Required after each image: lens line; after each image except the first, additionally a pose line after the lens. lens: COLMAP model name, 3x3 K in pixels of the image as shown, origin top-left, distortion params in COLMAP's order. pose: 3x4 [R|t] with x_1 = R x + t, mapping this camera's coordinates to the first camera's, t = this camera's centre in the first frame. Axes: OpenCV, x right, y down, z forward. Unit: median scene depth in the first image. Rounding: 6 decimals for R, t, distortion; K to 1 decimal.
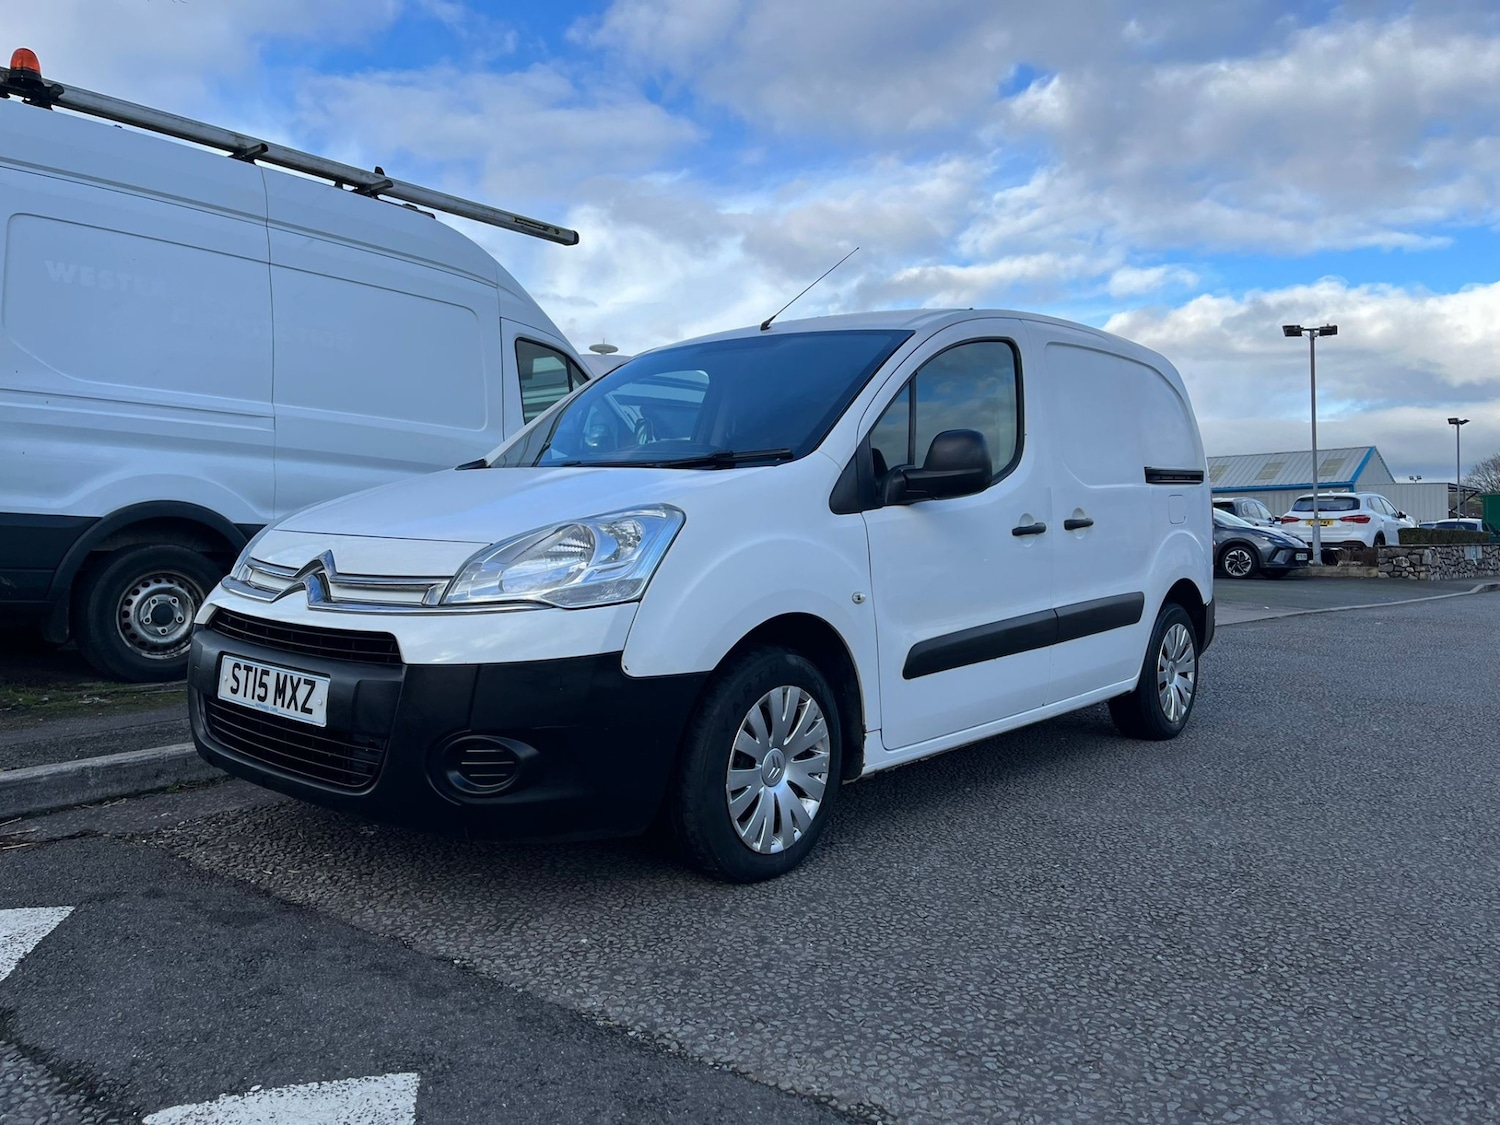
lens RADIAL K [[1134.7, 0, 744.8], [0, 1134.7, 561.6], [0, 0, 1]] dist [0.088300, -0.119314]
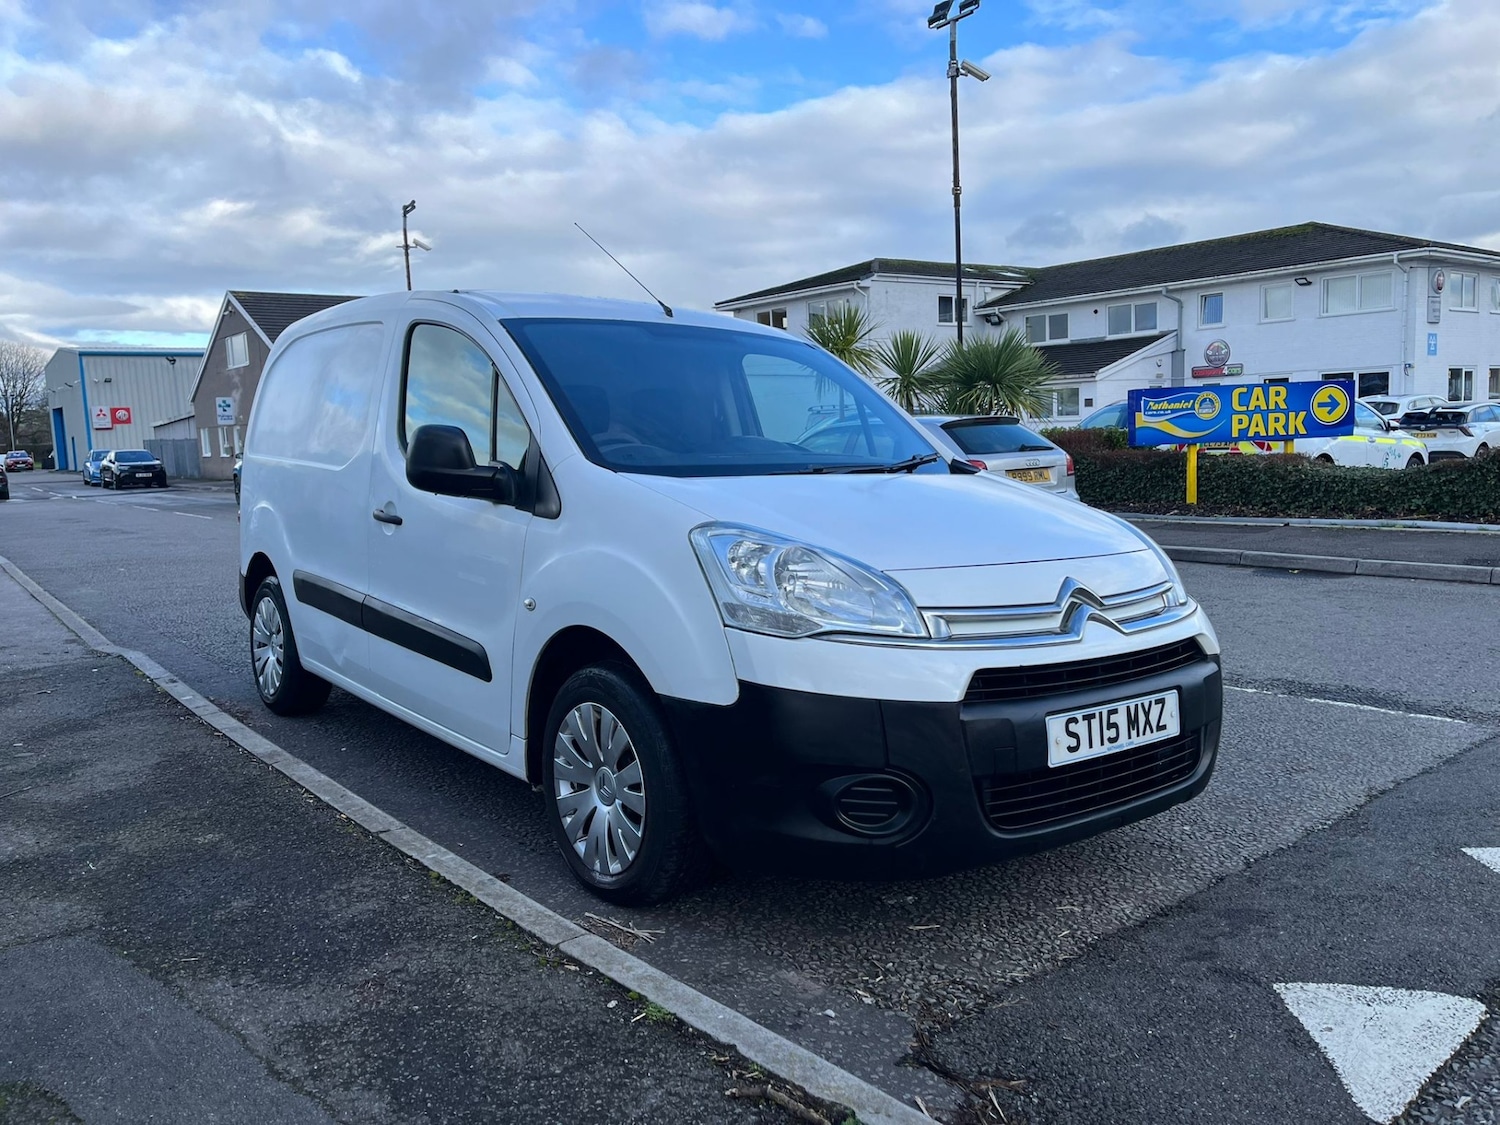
lens RADIAL K [[1129.0, 0, 745.2], [0, 1129.0, 562.1], [0, 0, 1]] dist [0.086108, -0.119396]
pose [[0.196890, -0.118759, 0.973206, -1.370372], [0.049363, 0.992578, 0.111137, -0.145051], [-0.979182, 0.026158, 0.201291, 1.098258]]
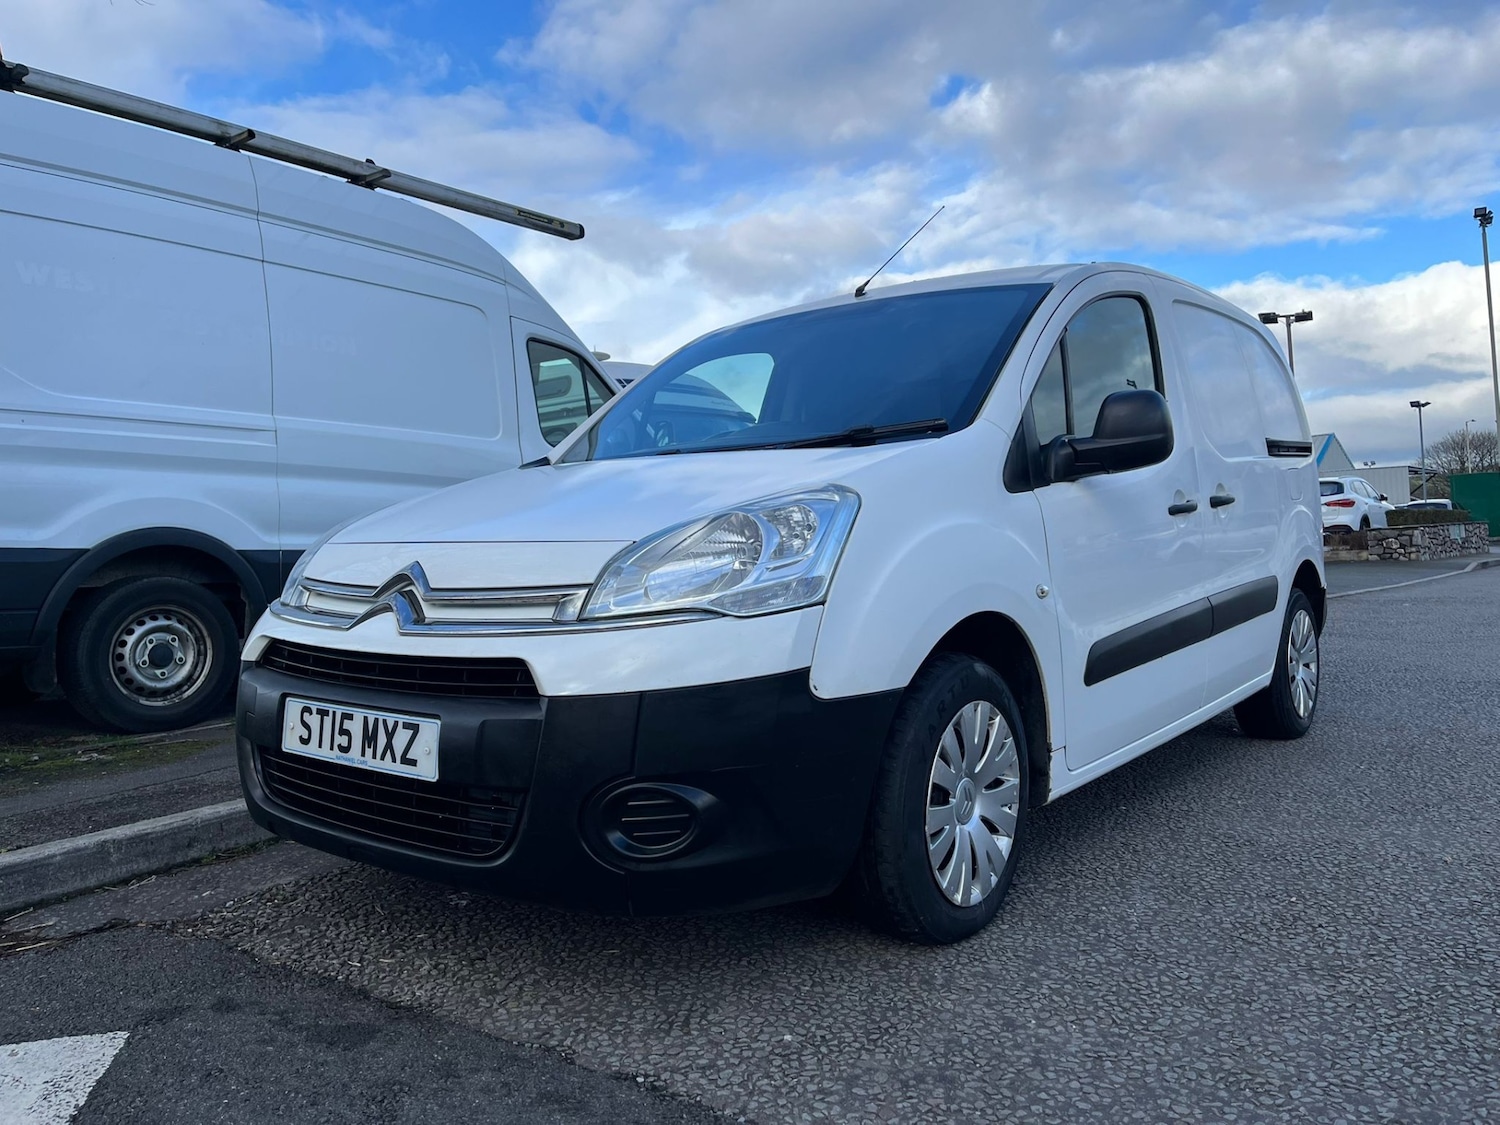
lens RADIAL K [[1132.2, 0, 750.0], [0, 1132.2, 562.5], [0, 0, 1]] dist [0.085346, -0.118258]
pose [[0.998184, -0.046757, 0.037985, -0.160477], [0.047219, 0.998820, -0.011356, 0.011168], [-0.037410, 0.013129, 0.999214, 0.187072]]
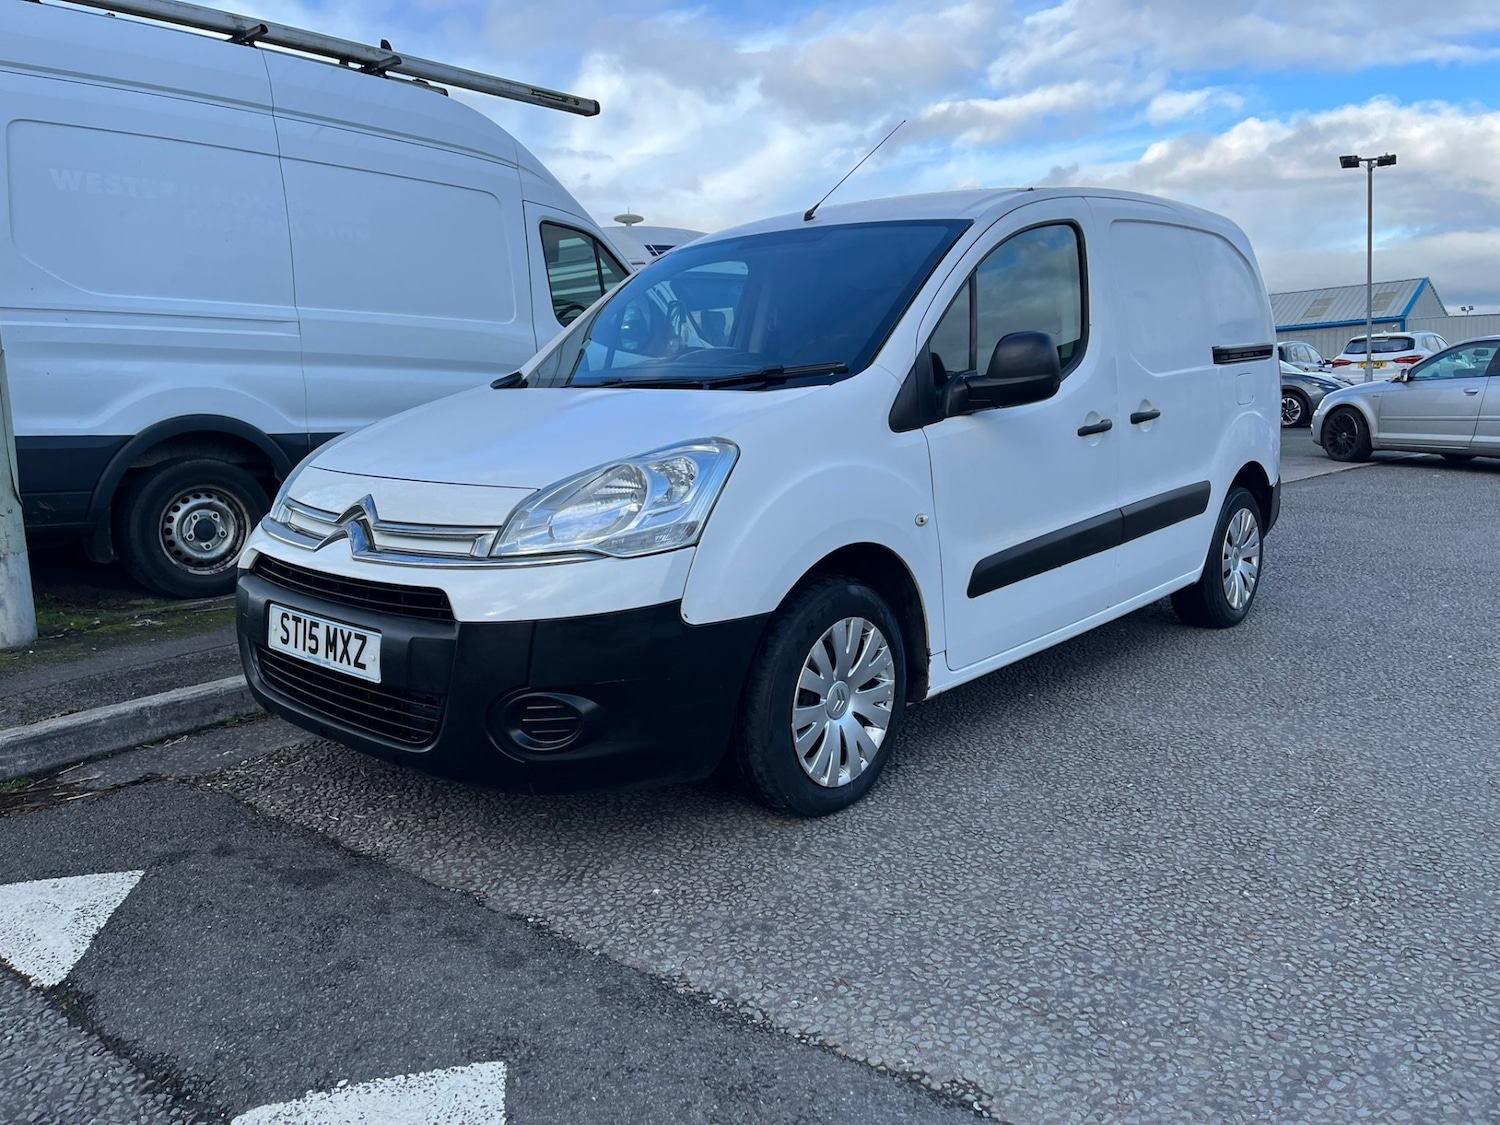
lens RADIAL K [[1132.2, 0, 750.0], [0, 1132.2, 562.5], [0, 0, 1]] dist [0.085346, -0.118258]
pose [[0.999055, -0.033630, -0.027541, -0.020336], [0.036788, 0.991651, 0.123595, -0.061235], [0.023154, -0.124491, 0.991950, 0.053701]]
